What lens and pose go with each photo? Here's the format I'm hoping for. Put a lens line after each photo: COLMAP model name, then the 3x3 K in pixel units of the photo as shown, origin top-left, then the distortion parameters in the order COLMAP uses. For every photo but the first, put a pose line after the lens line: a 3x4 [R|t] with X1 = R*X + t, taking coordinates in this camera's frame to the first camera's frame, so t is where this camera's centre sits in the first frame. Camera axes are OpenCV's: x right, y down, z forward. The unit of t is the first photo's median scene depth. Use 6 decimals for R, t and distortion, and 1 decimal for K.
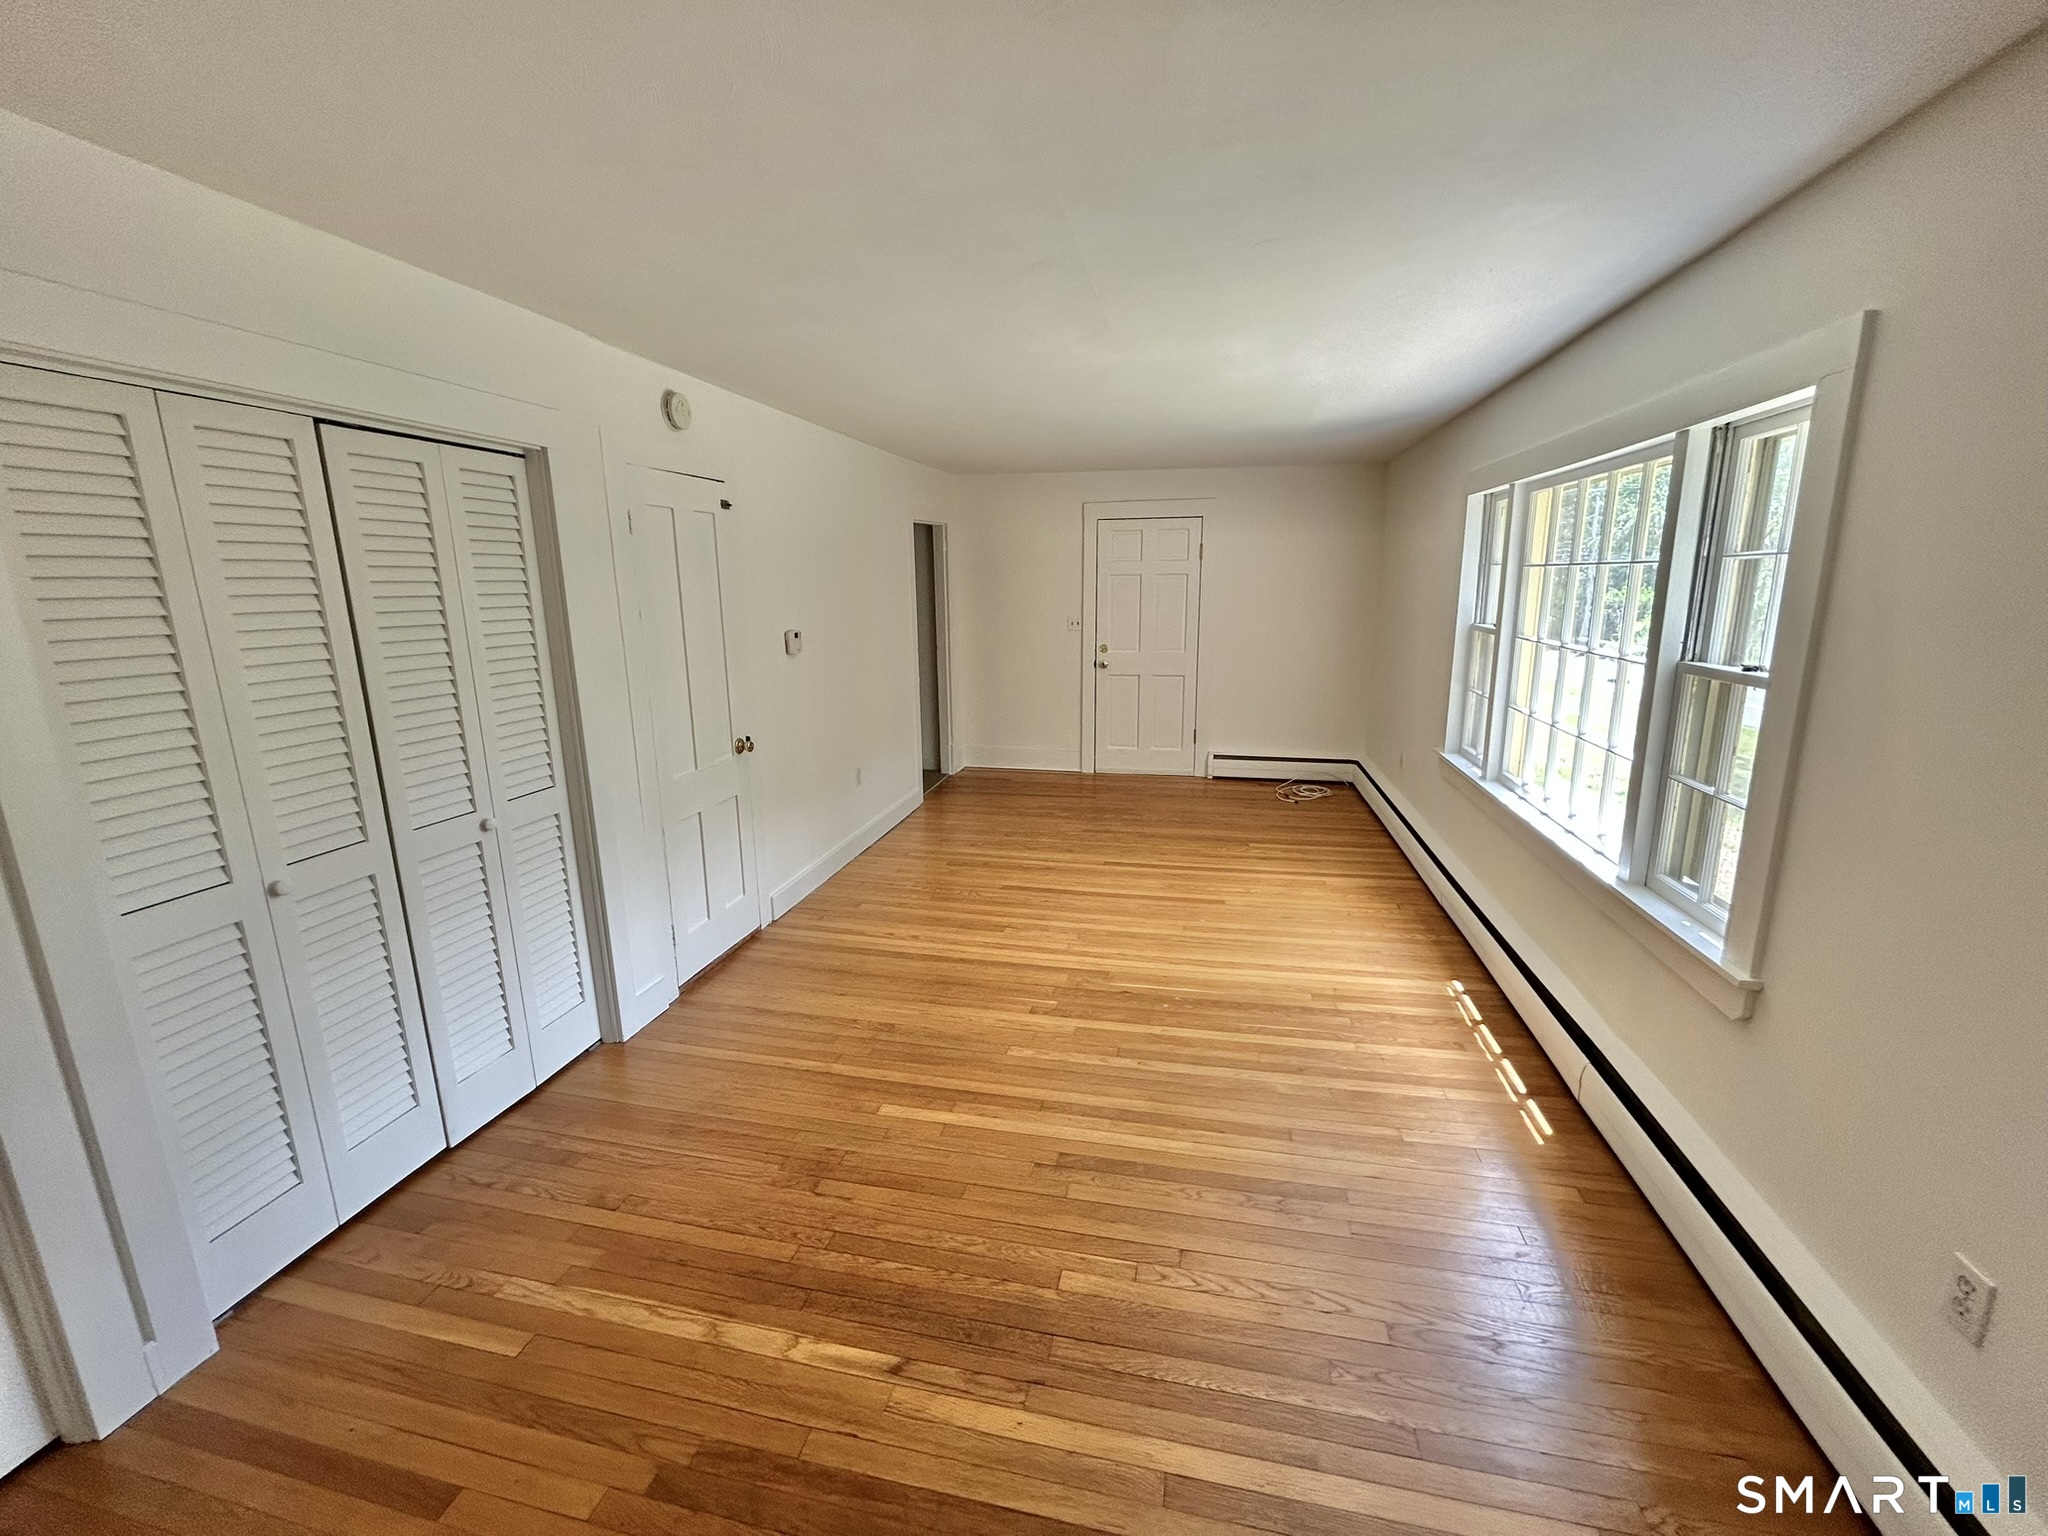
lens RADIAL K [[823.6, 0, 1021.4], [0, 823.6, 773.3], [0, 0, 1]] dist [-0.000943, -0.000050]
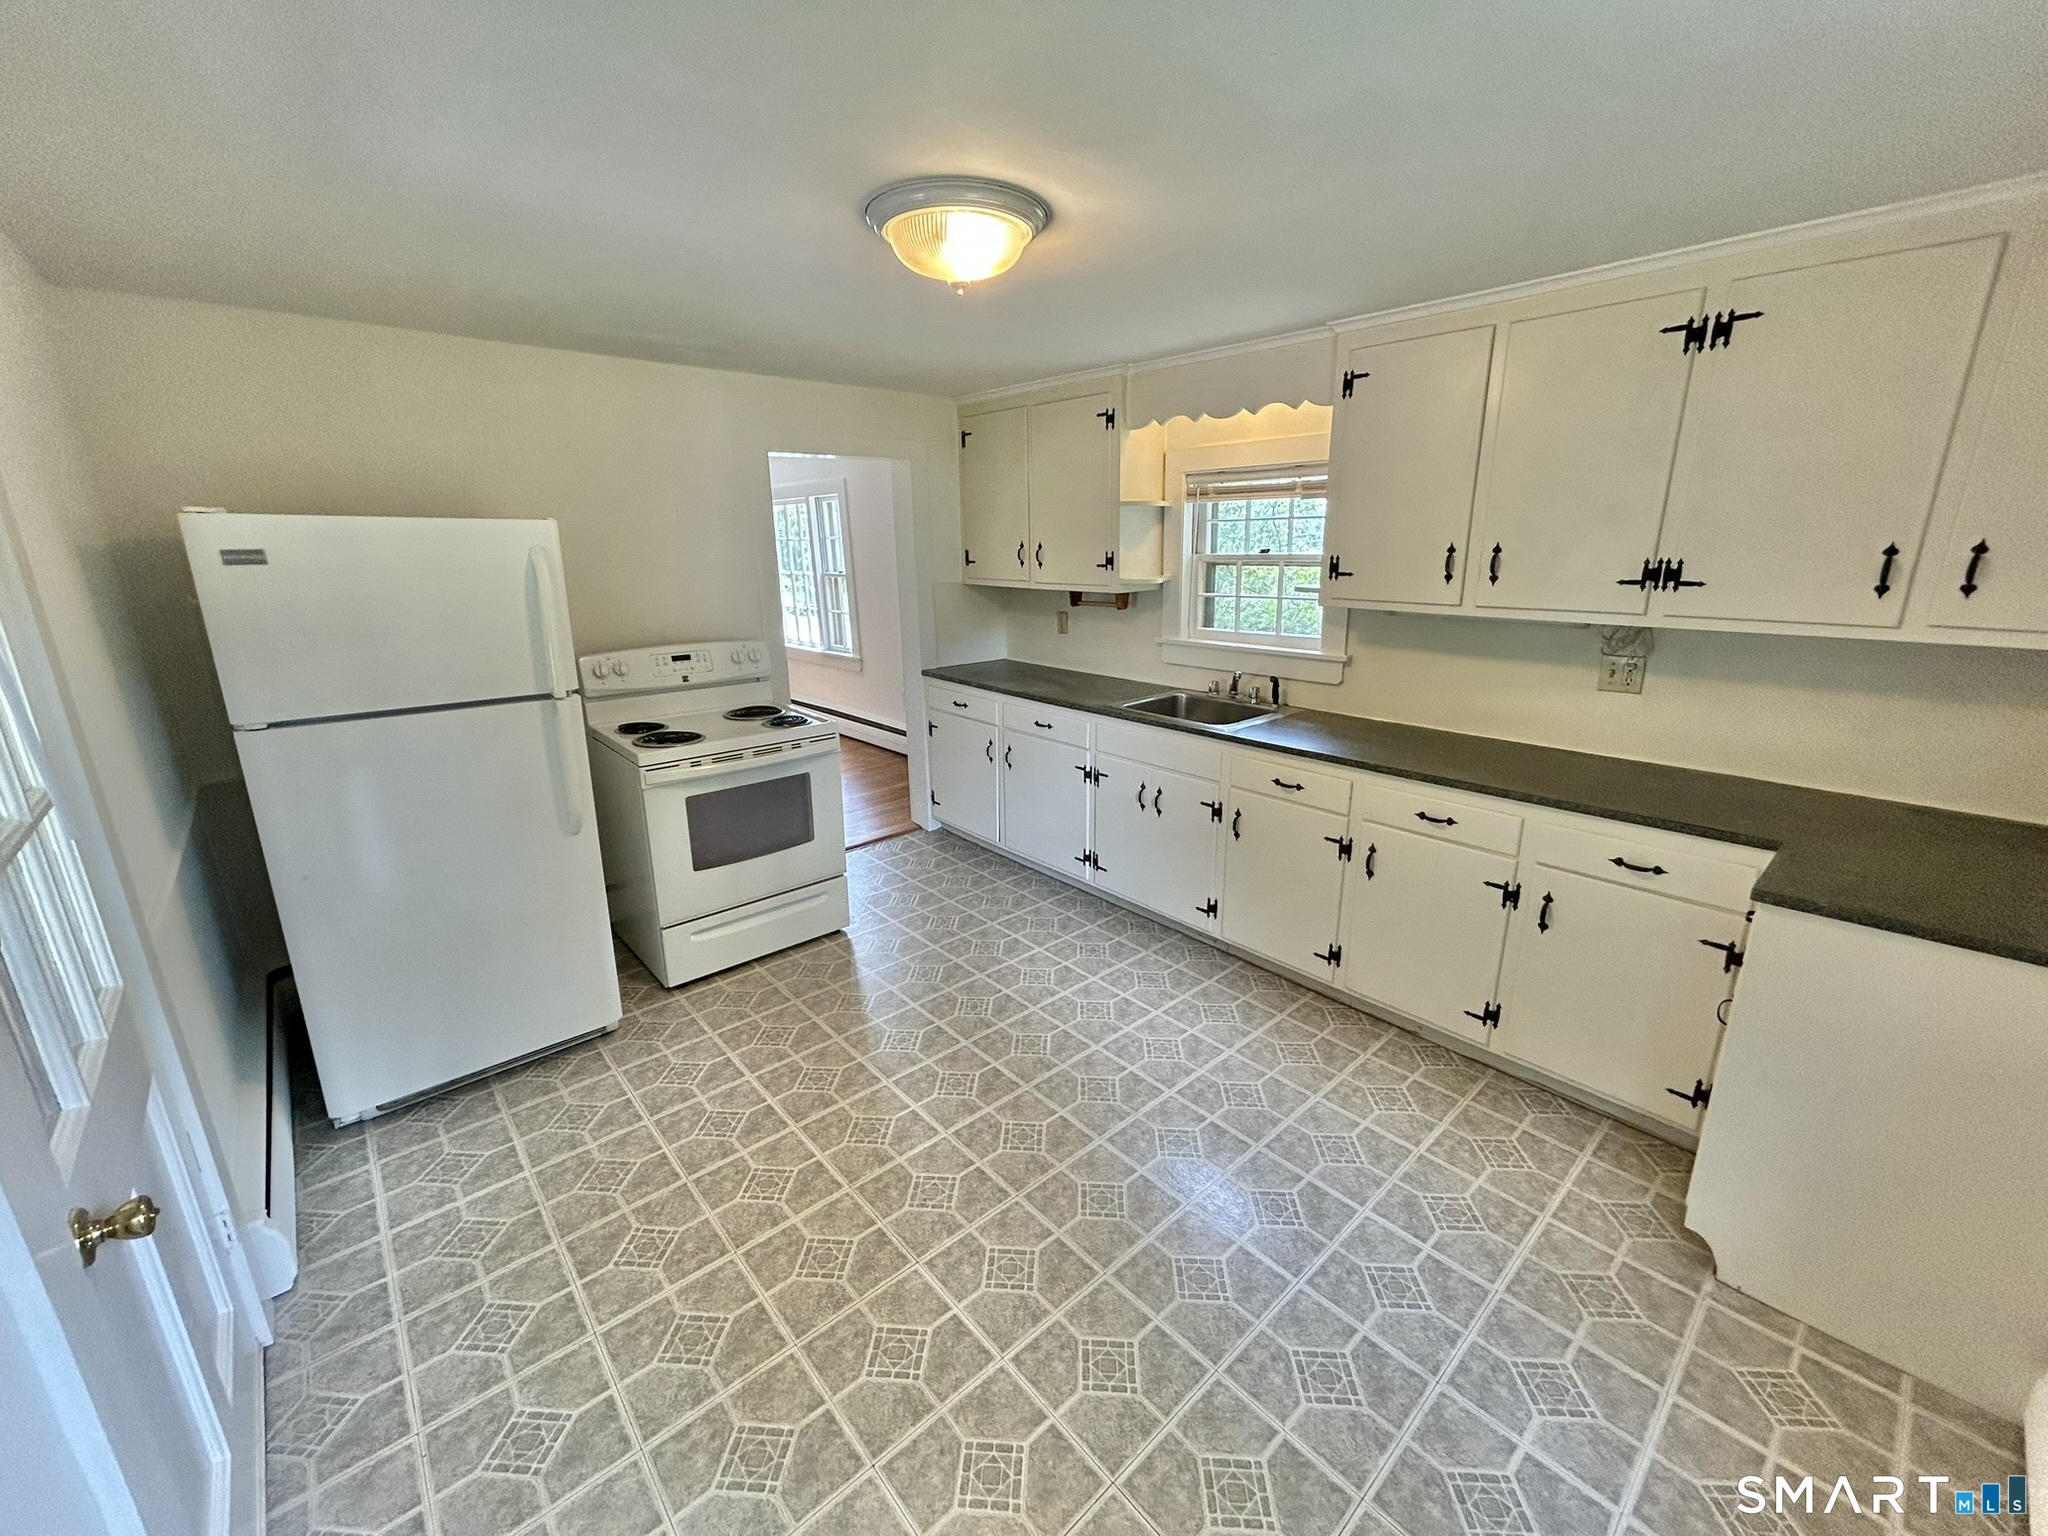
lens RADIAL K [[823.6, 0, 1030.3], [0, 823.6, 767.7], [0, 0, 1]] dist [-0.000943, -0.000050]
pose [[0.580000, -0.217587, 0.785020, -1.446625], [0.191252, 0.973104, 0.128415, 0.356792], [-0.791848, 0.075656, 0.606014, -1.557799]]
